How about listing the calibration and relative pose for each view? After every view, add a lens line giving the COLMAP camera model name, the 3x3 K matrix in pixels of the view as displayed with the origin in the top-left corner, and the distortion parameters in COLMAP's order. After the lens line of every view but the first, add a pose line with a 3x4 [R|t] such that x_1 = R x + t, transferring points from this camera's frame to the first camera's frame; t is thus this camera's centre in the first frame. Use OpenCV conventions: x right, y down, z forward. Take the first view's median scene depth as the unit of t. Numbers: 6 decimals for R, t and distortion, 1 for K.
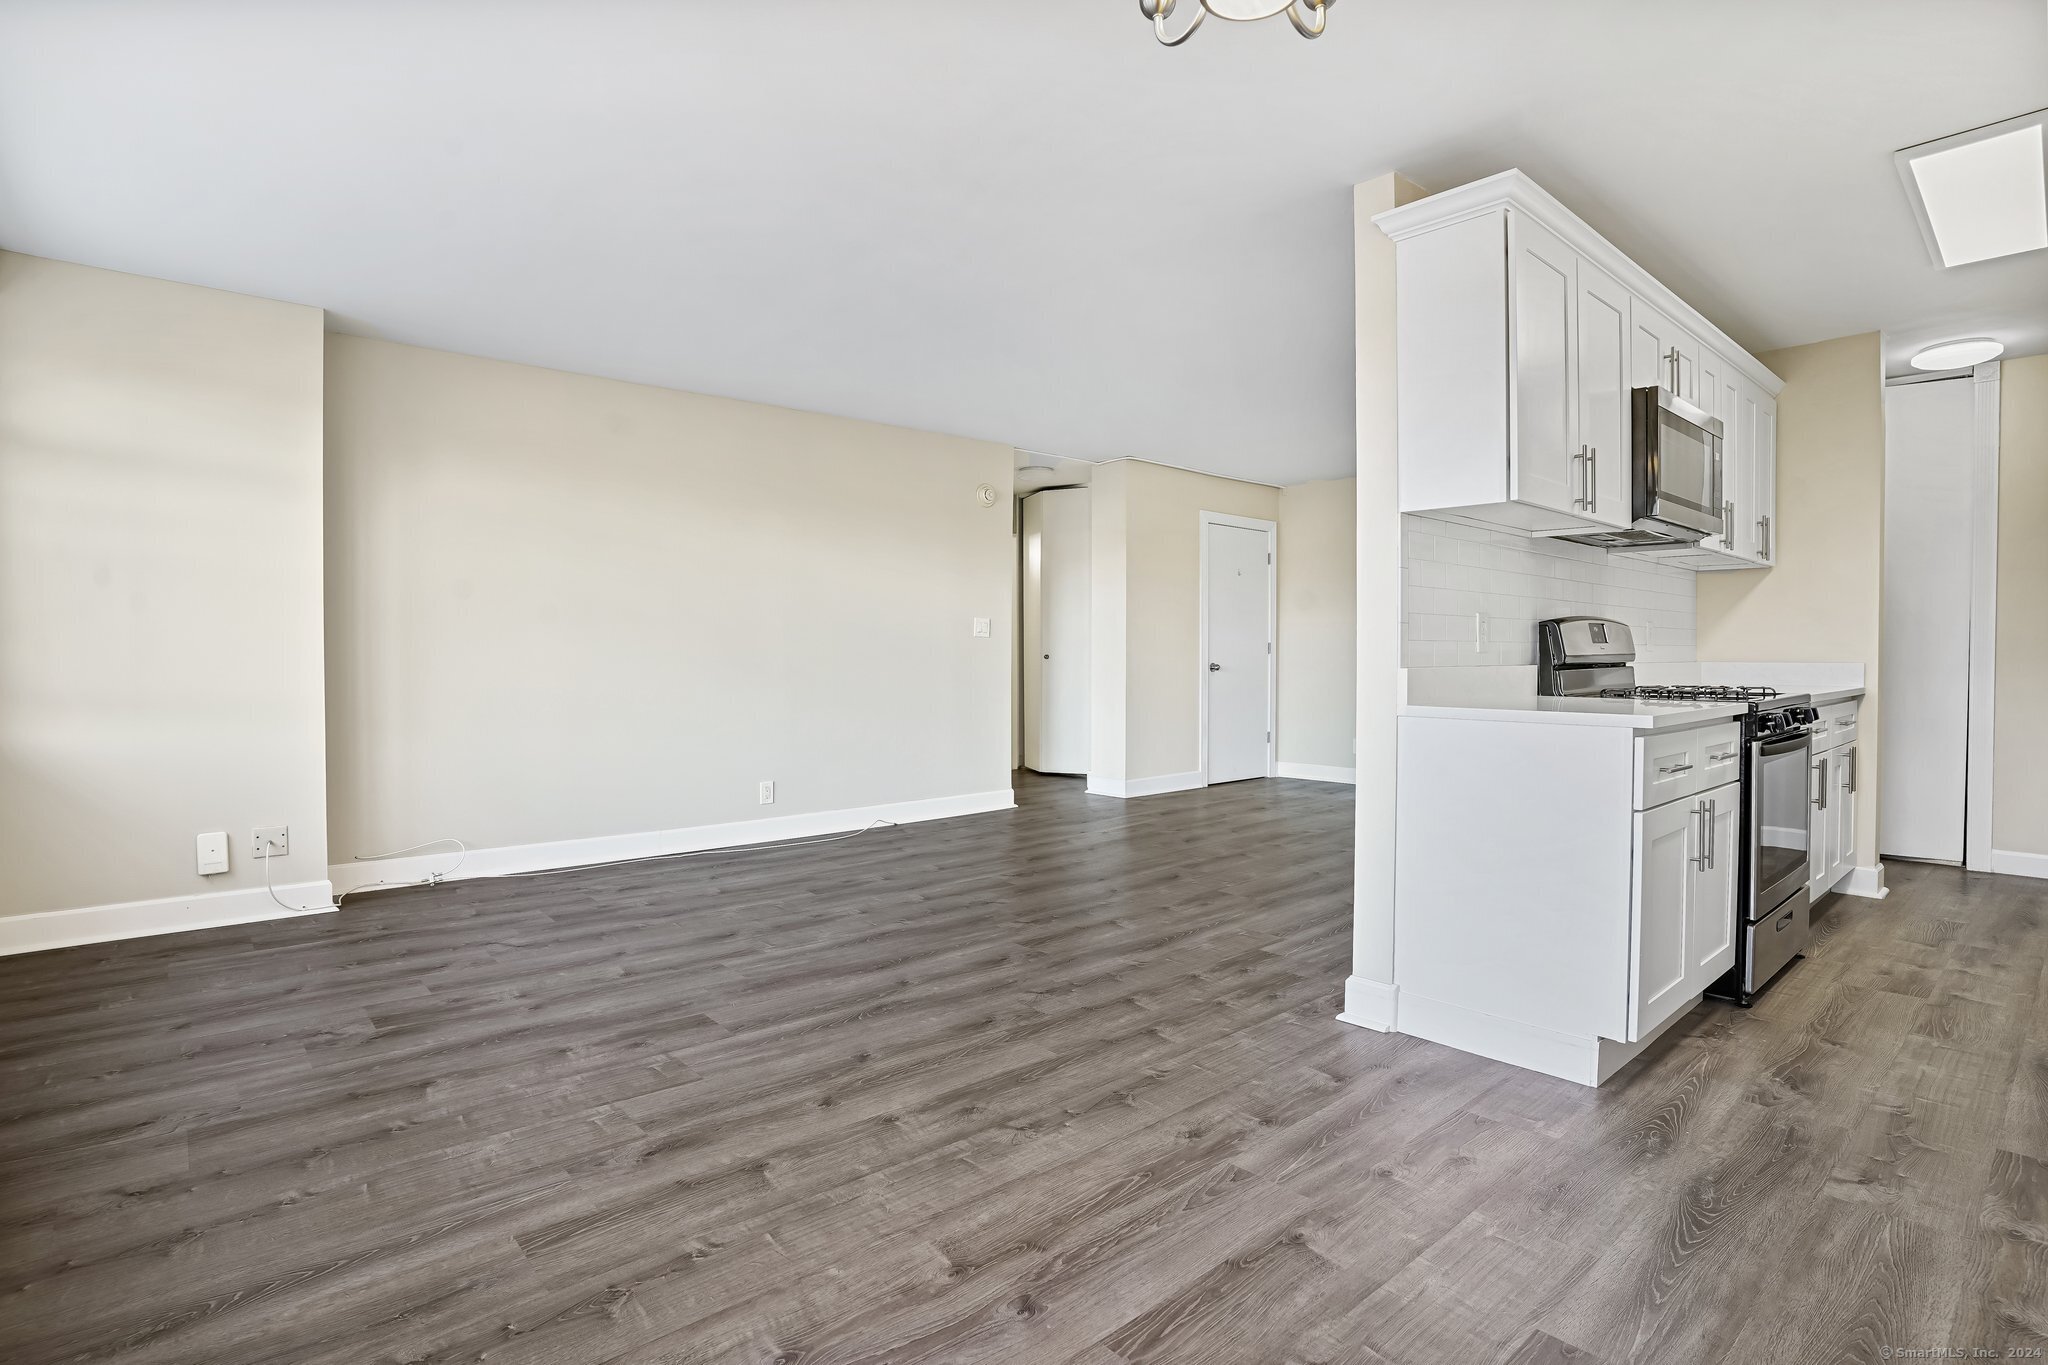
lens RADIAL K [[1005.2, 0, 1024.9], [0, 1005.2, 662.1], [0, 0, 1]] dist [-0.070246, 0.031028]
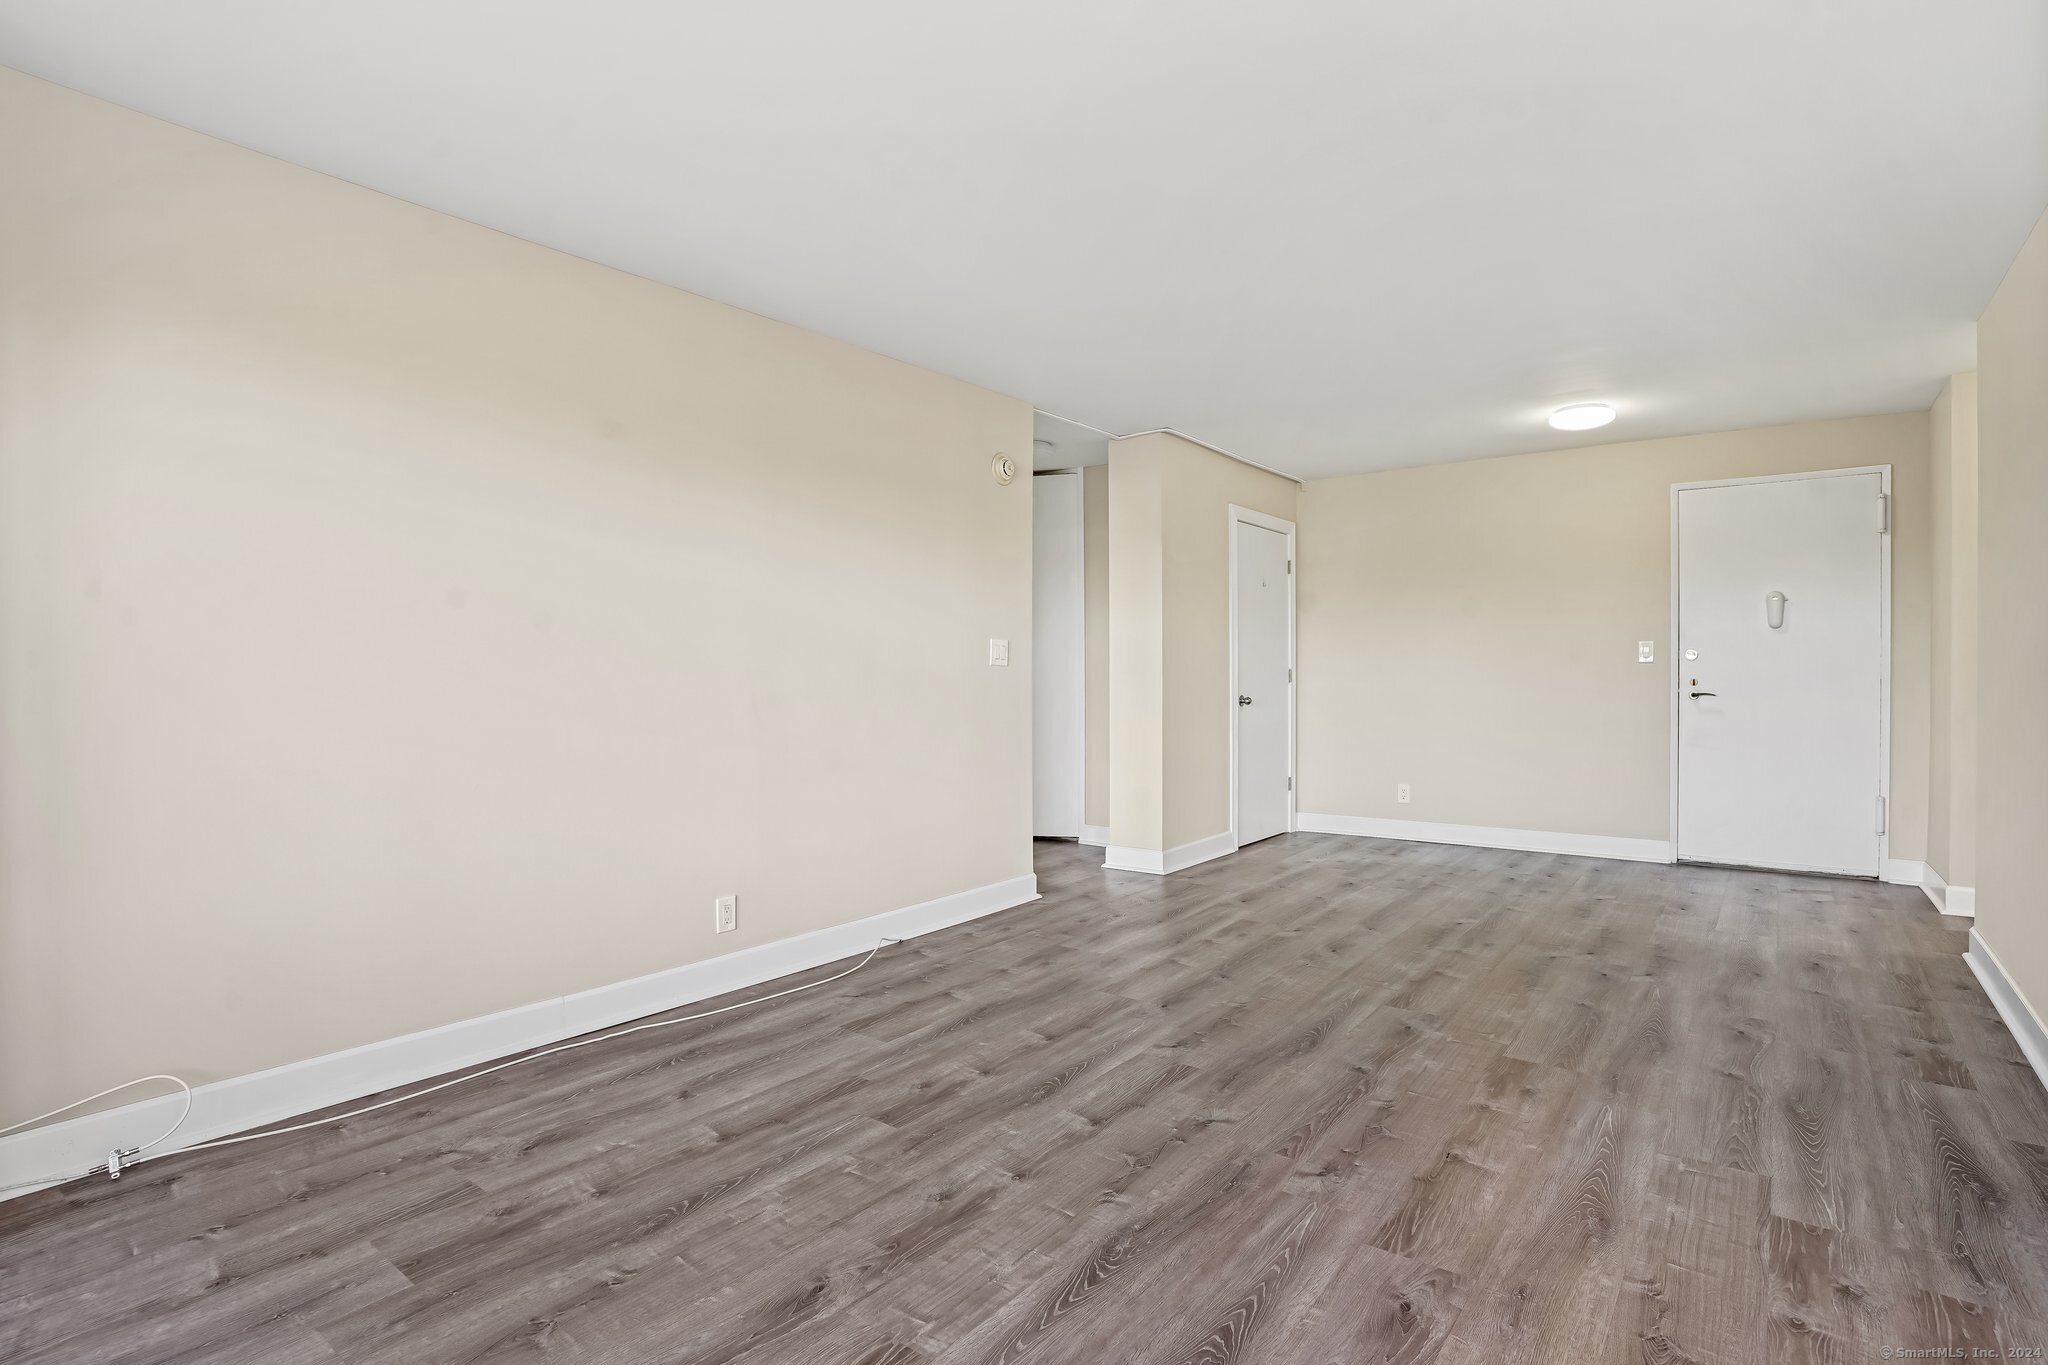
lens RADIAL K [[1016.1, 0, 1013.3], [0, 1016.1, 669.0], [0, 0, 1]] dist [-0.070890, 0.029870]
pose [[0.983194, -0.003274, 0.182535, -0.313295], [0.005854, 0.999890, -0.013597, -0.023037], [-0.182470, 0.014437, 0.983105, 0.545974]]
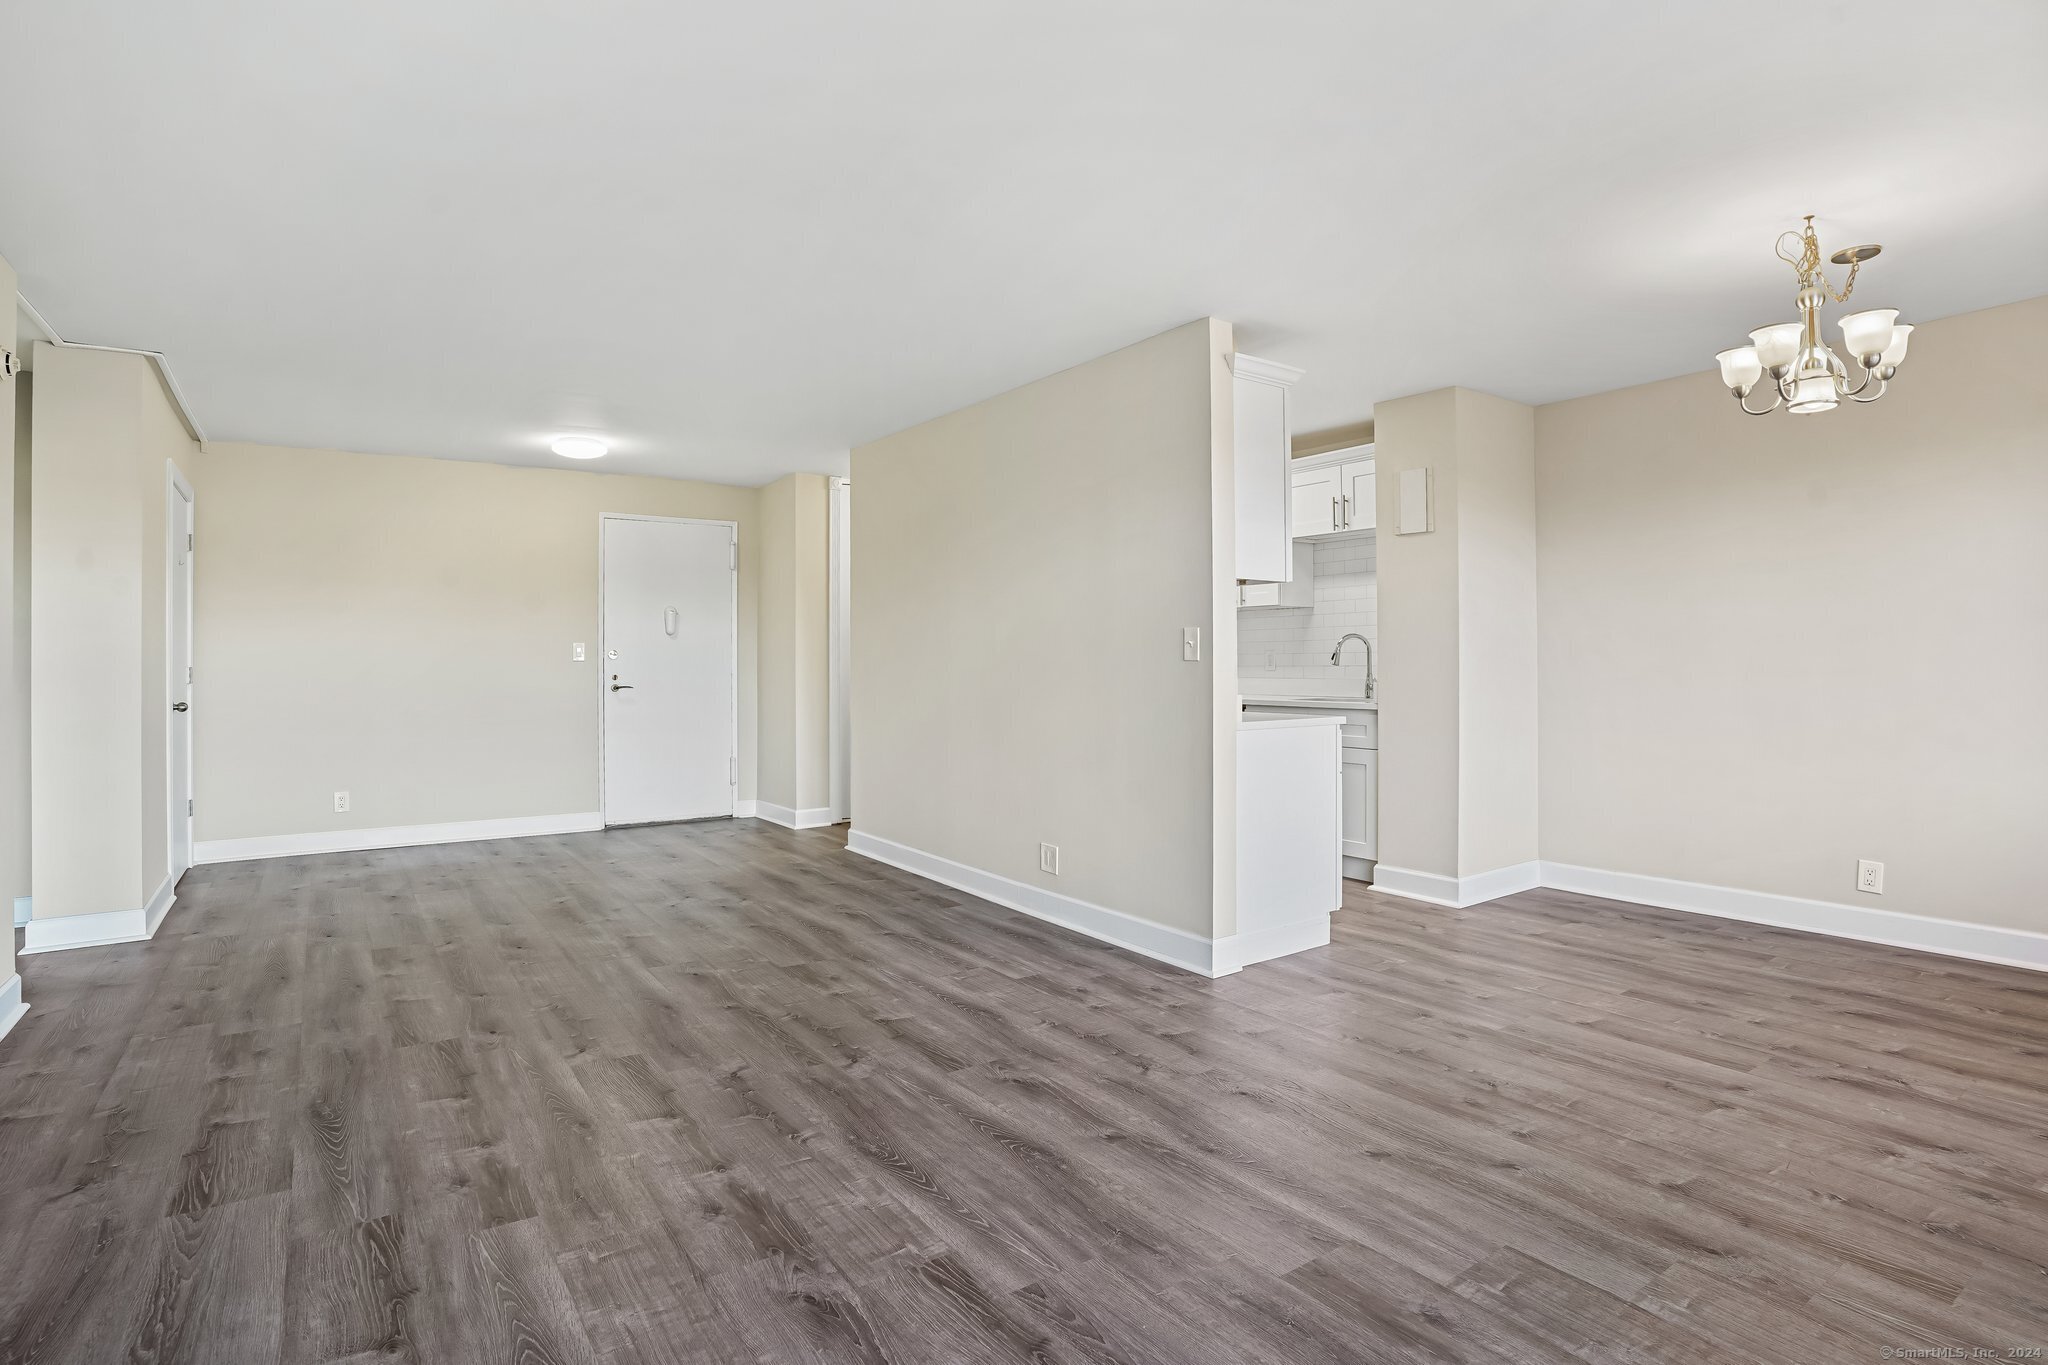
lens RADIAL K [[1016.1, 0, 1013.3], [0, 1016.1, 669.0], [0, 0, 1]] dist [-0.070890, 0.029870]
pose [[0.127375, -0.004413, 0.991845, -0.813236], [0.013636, 0.999903, 0.002697, -0.028420], [-0.991761, 0.013182, 0.127423, 0.911684]]
